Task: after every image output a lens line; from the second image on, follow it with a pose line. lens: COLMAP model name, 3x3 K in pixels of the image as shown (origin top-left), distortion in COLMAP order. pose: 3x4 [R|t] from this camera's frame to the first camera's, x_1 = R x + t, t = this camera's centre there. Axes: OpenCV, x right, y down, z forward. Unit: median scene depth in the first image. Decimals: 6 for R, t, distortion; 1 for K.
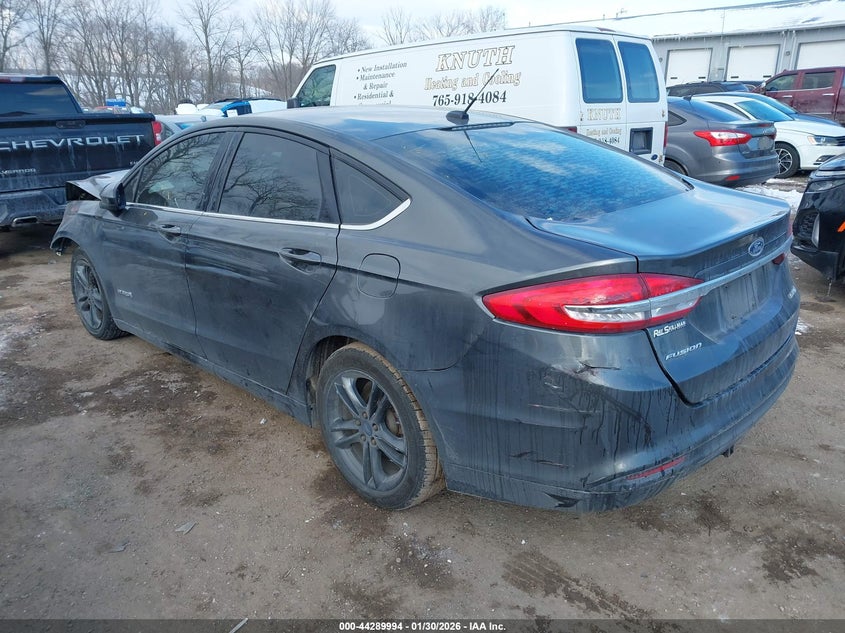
lens RADIAL K [[690.1, 0, 422.5], [0, 690.1, 316.5], [0, 0, 1]] dist [-0.011388, -0.002209]
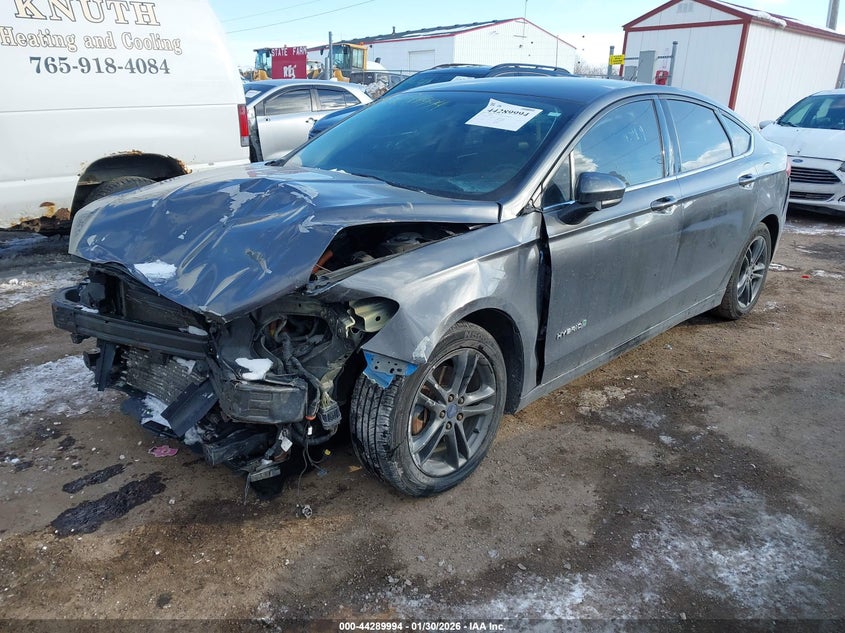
lens RADIAL K [[690.1, 0, 422.5], [0, 690.1, 316.5], [0, 0, 1]] dist [-0.011388, -0.002209]
pose [[-0.043862, -0.290323, 0.955923, -0.751406], [0.274463, 0.916525, 0.290951, -0.202696], [-0.960597, 0.275127, 0.039482, 0.759612]]
